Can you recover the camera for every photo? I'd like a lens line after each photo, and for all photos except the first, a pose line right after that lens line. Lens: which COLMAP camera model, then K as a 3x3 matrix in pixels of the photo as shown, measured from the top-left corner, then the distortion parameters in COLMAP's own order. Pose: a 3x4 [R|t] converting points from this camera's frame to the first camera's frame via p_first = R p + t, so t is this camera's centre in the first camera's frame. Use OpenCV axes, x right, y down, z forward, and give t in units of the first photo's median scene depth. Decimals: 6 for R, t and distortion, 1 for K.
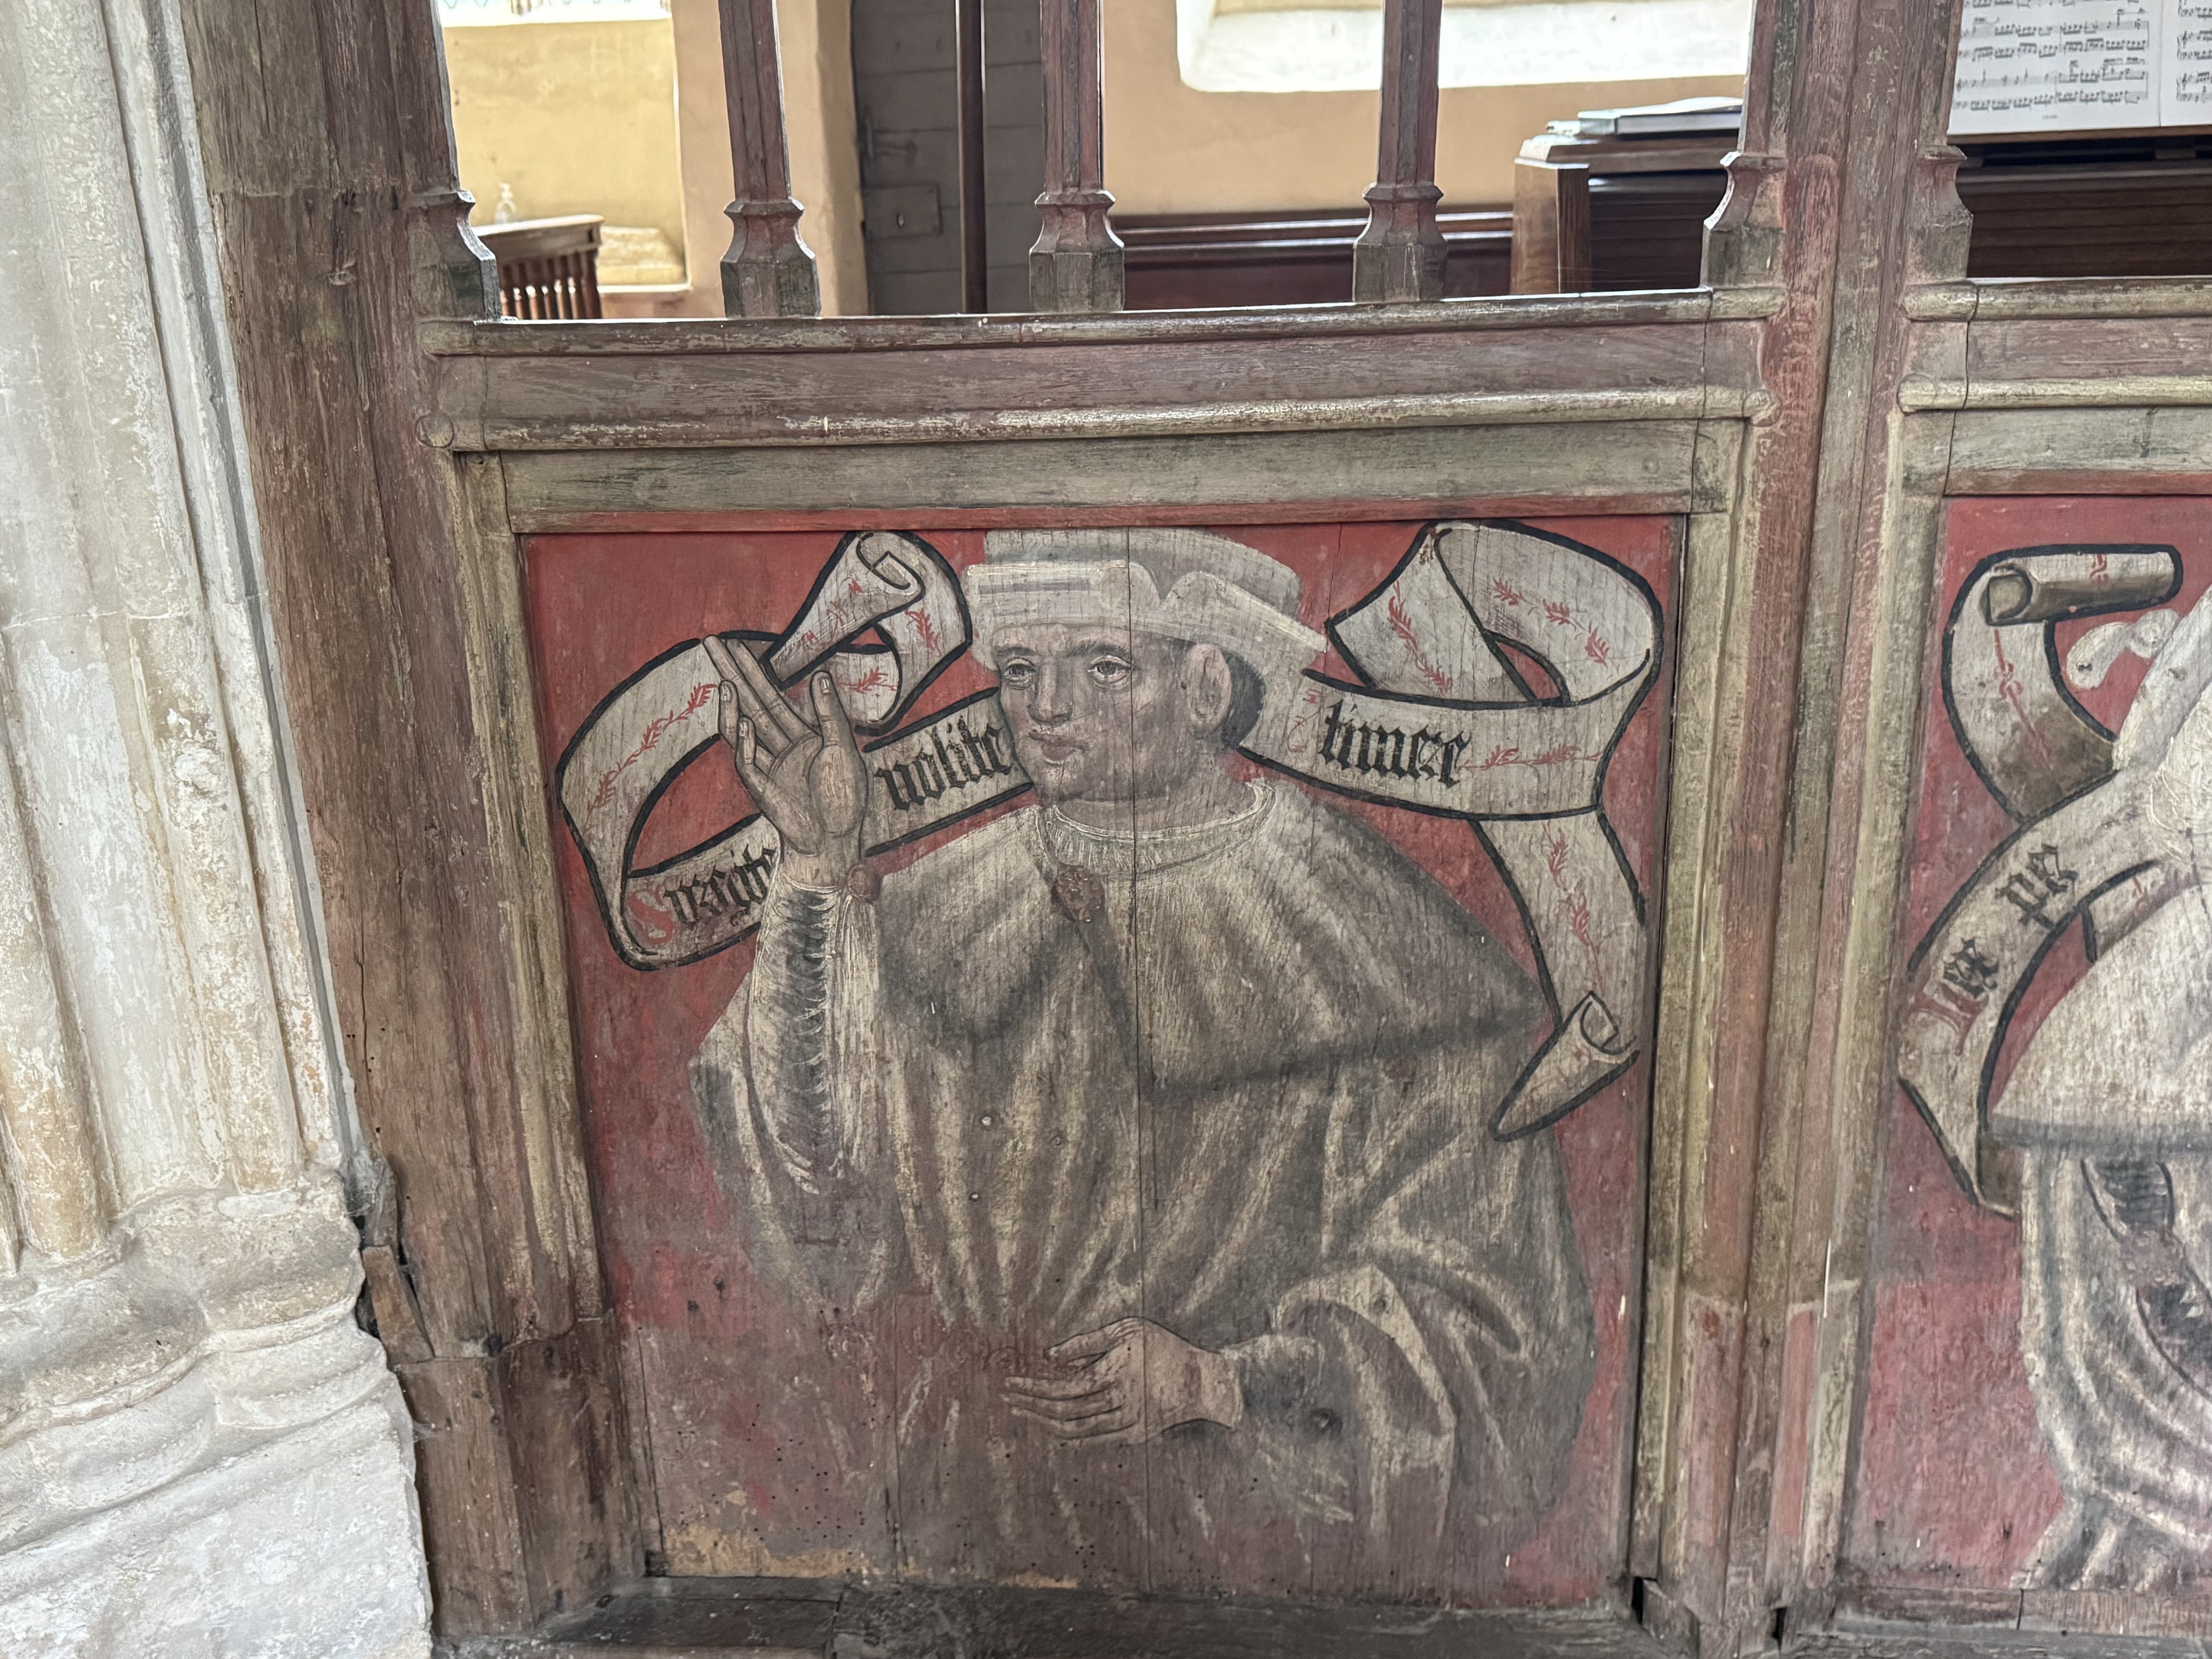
lens RADIAL K [[2051.3, 0, 1098.8], [0, 2051.3, 832.2], [0, 0, 1]] dist [0.053690, 0.000000]
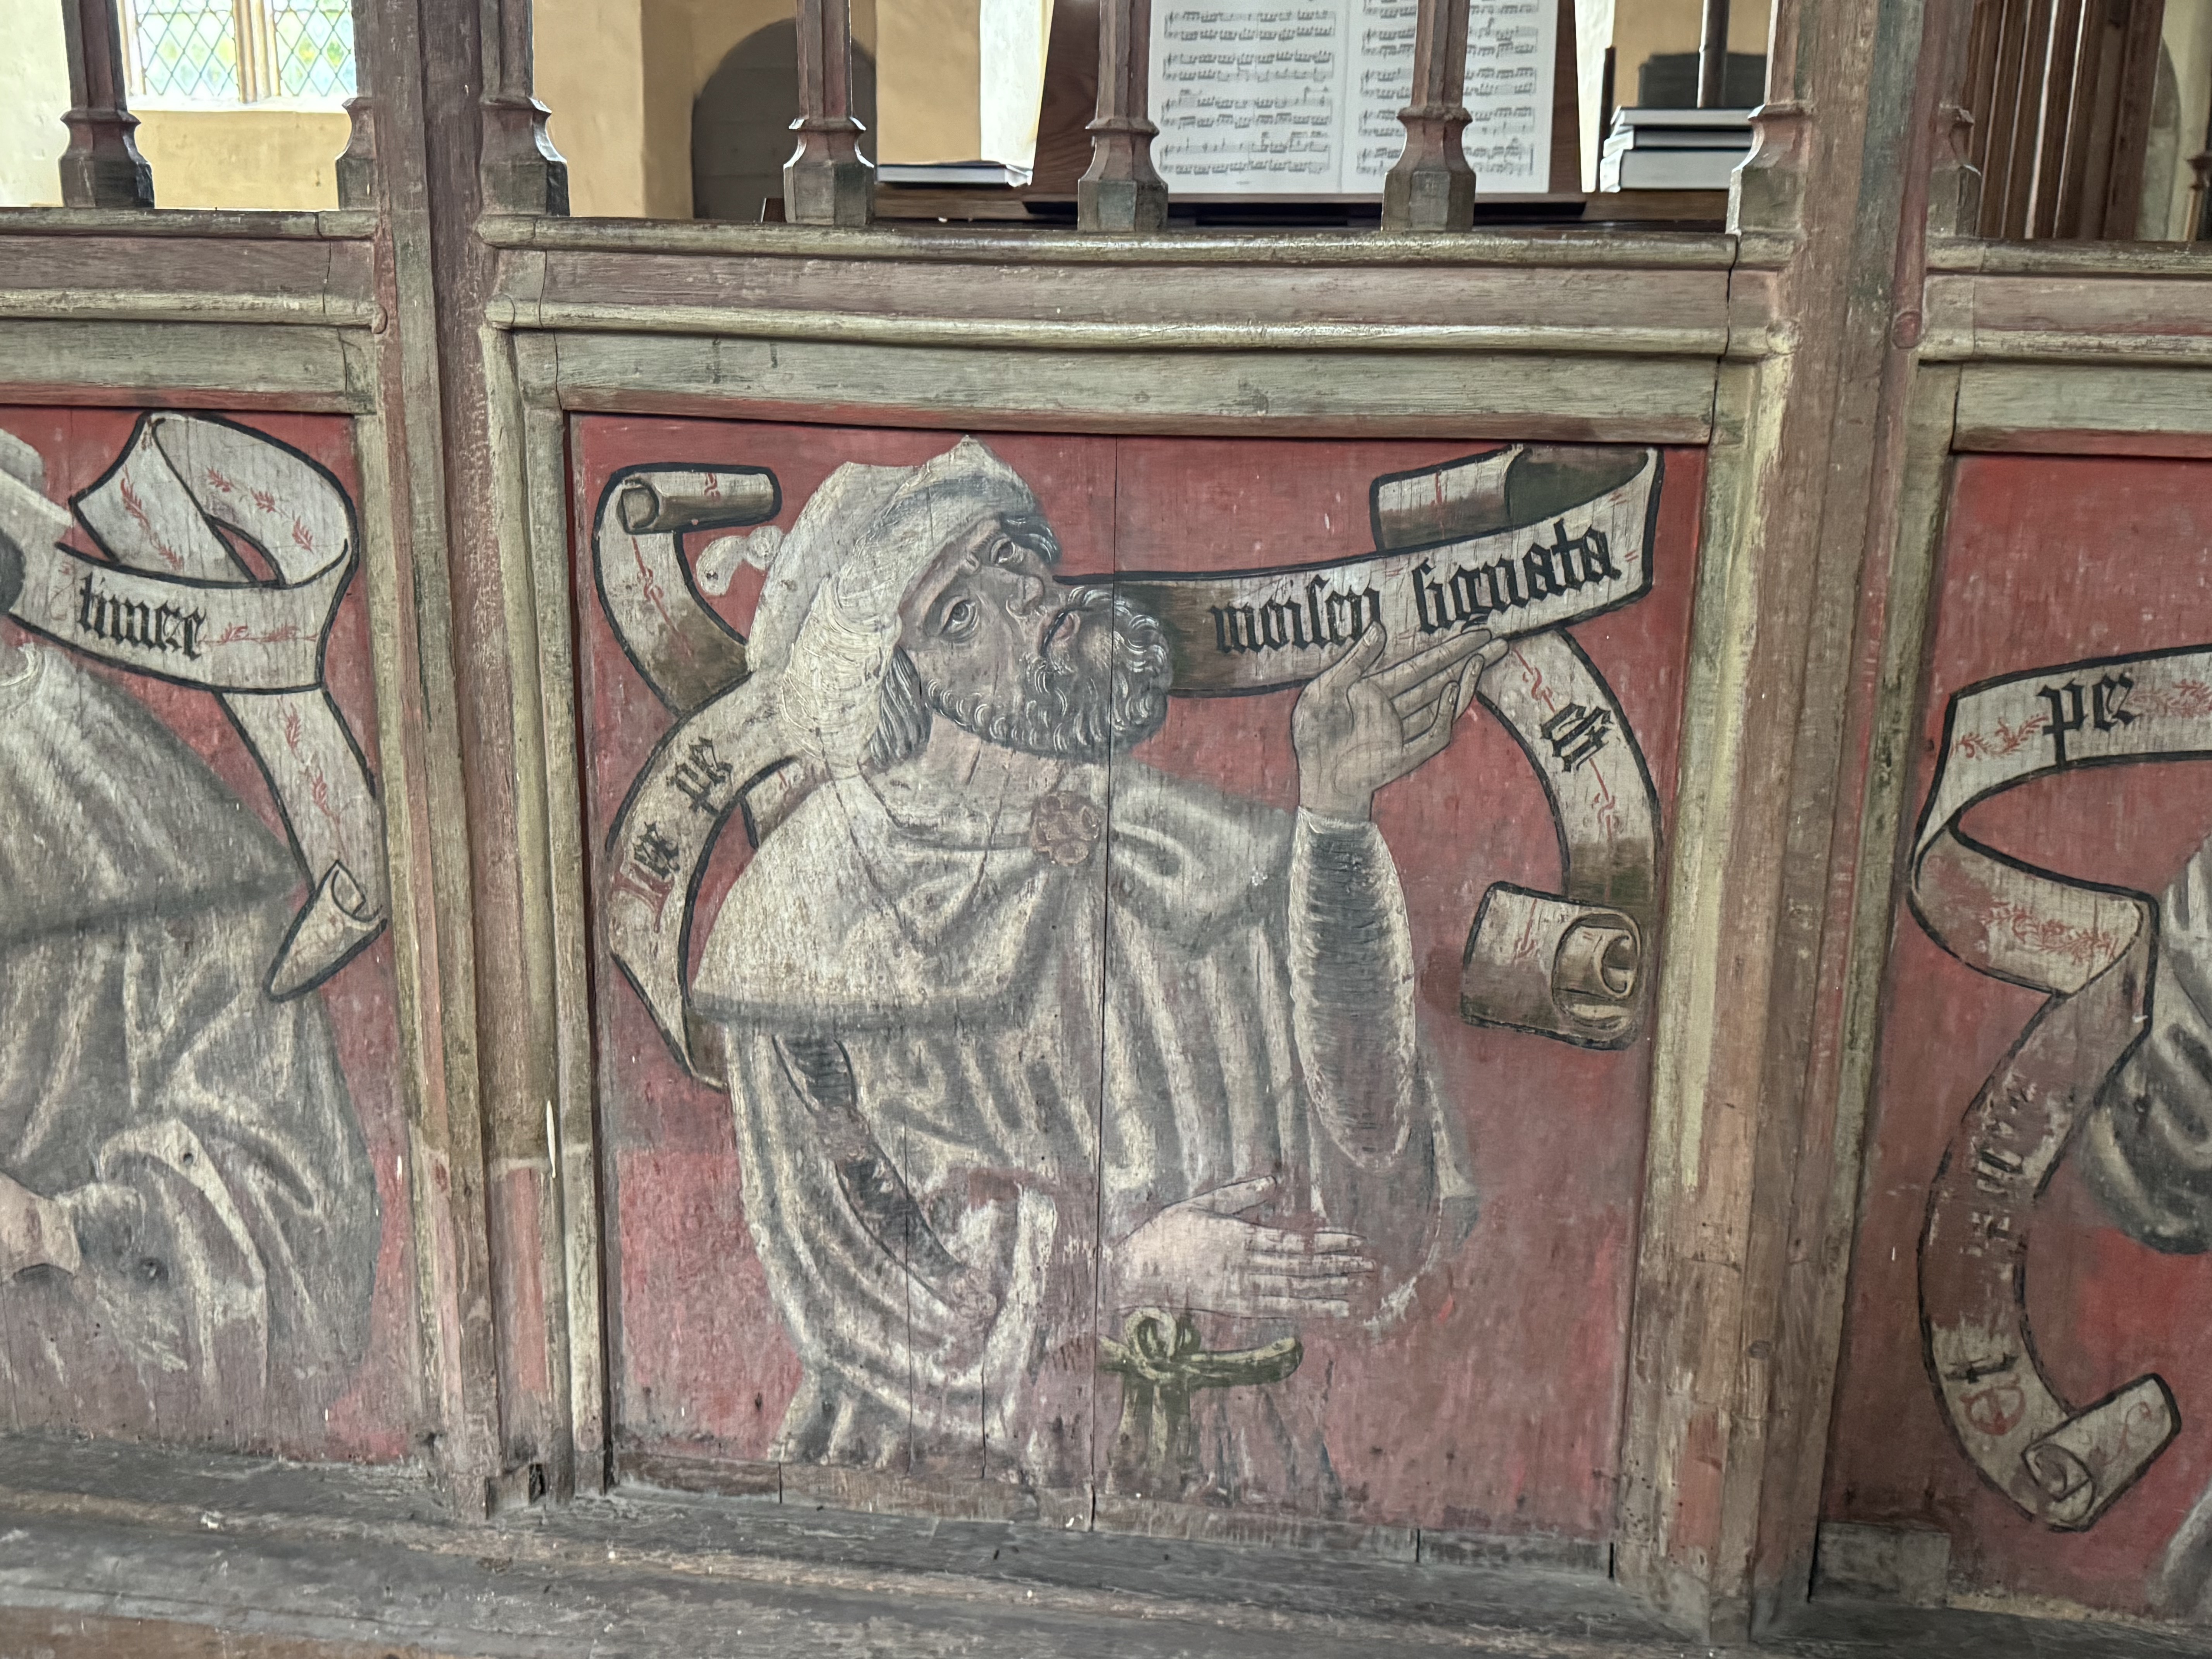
lens RADIAL K [[2051.3, 0, 1114.9], [0, 2051.3, 808.2], [0, 0, 1]] dist [0.053690, 0.000000]
pose [[0.998217, 0.056229, -0.020042, 0.671777], [-0.057559, 0.995634, -0.073490, 0.107058], [0.015822, 0.074513, 0.997095, -0.087638]]
